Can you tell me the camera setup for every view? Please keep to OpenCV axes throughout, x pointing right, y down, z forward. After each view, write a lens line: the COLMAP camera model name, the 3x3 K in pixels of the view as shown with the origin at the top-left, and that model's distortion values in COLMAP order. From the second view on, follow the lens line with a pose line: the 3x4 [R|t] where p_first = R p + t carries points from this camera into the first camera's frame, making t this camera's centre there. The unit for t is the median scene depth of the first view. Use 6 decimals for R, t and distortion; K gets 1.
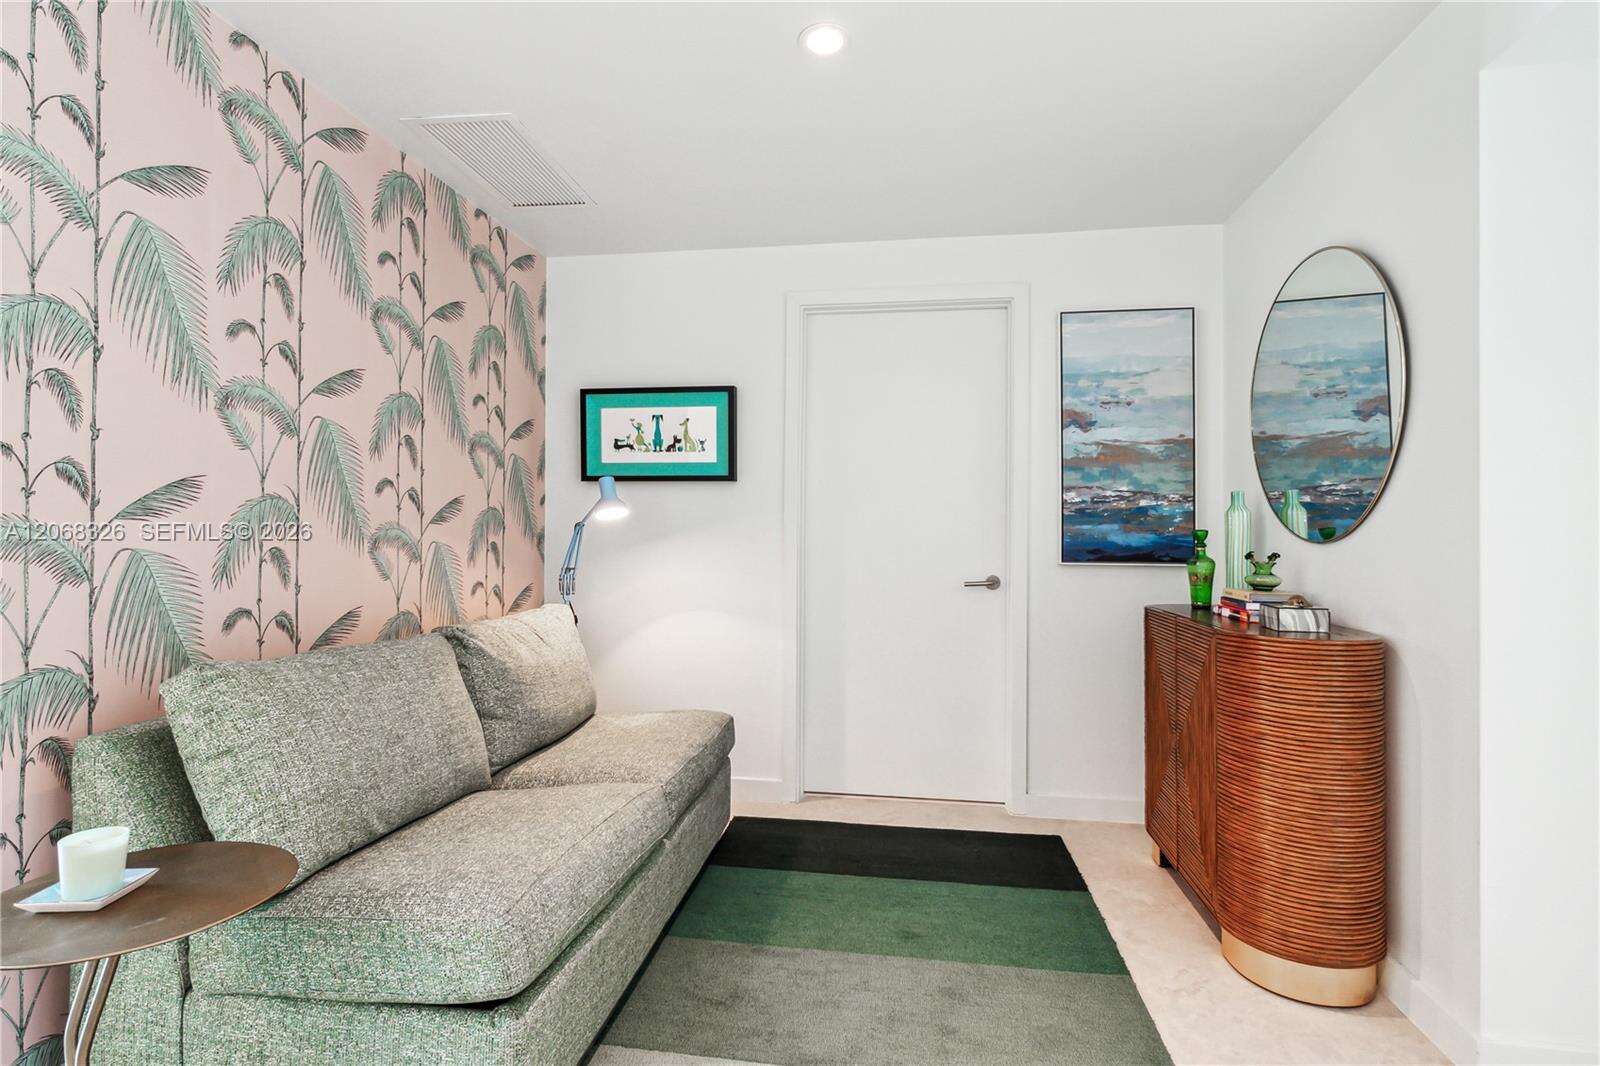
lens RADIAL K [[790.4, 0, 712.7], [0, 790.4, 534.1], [0, 0, 1]] dist [-0.003309, 0.003363]
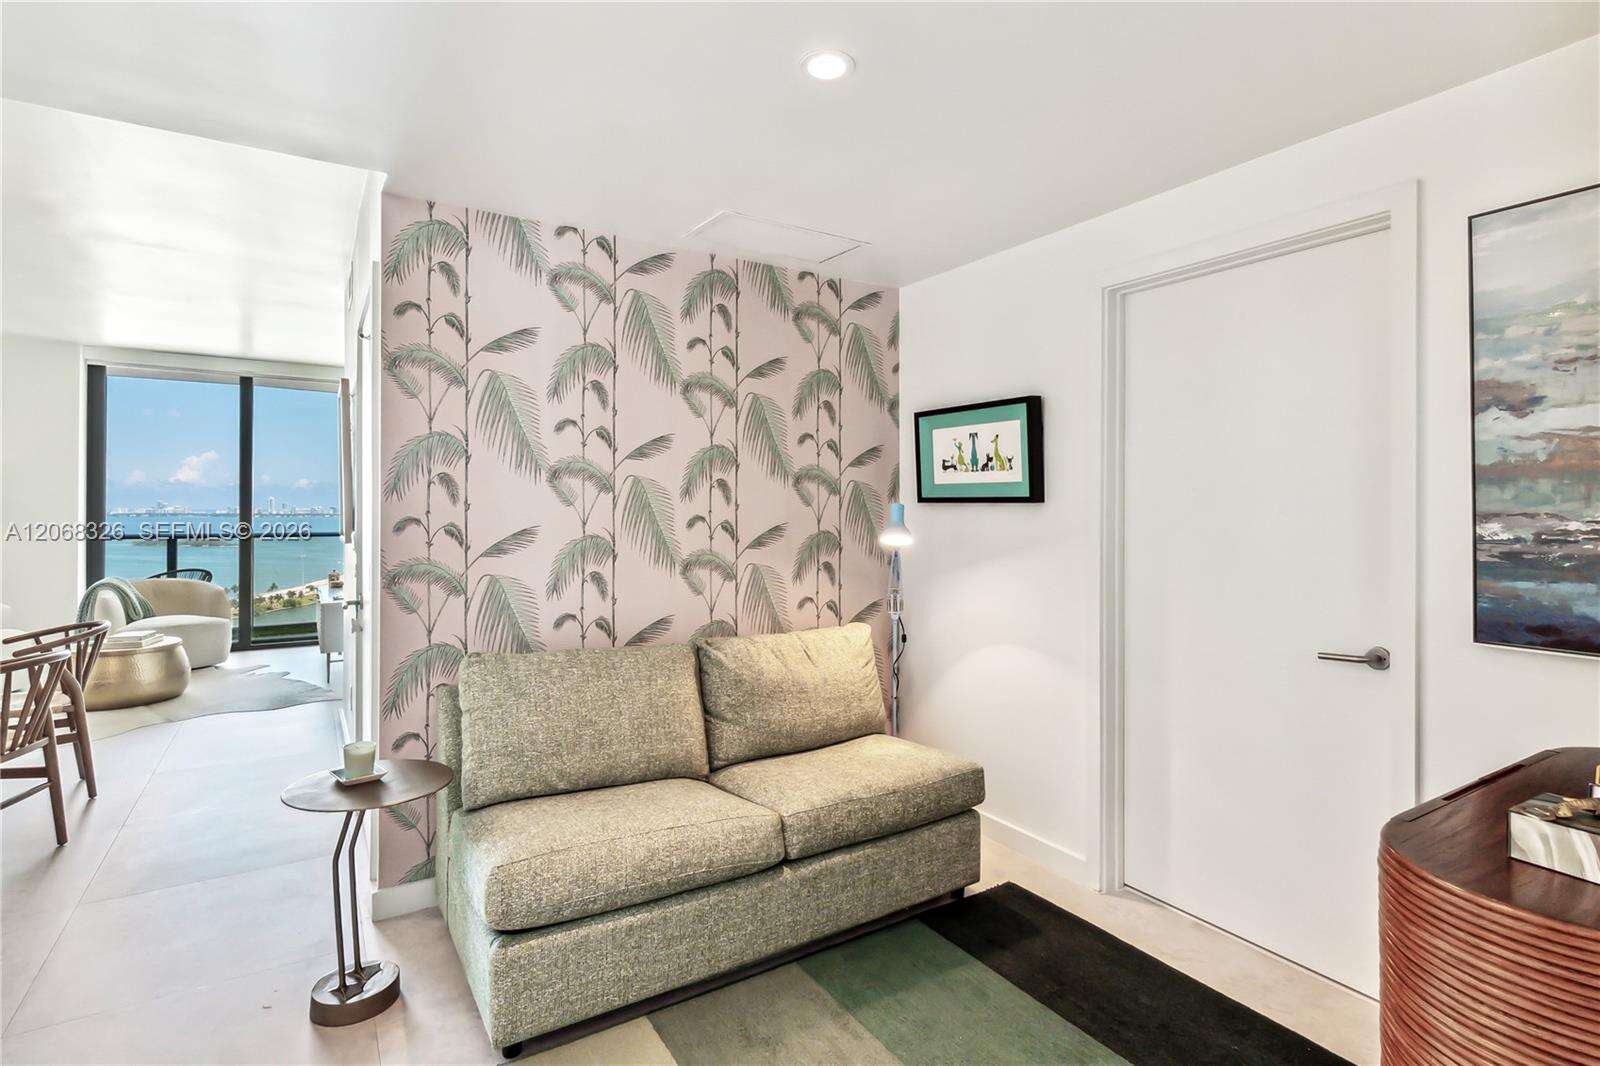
lens RADIAL K [[790.4, 0, 821.4], [0, 790.4, 502.6], [0, 0, 1]] dist [-0.003309, 0.003363]
pose [[0.668232, -0.009269, -0.743895, 0.572812], [0.008809, 0.999951, -0.004547, -0.071569], [0.743901, -0.003514, 0.668281, 0.253839]]
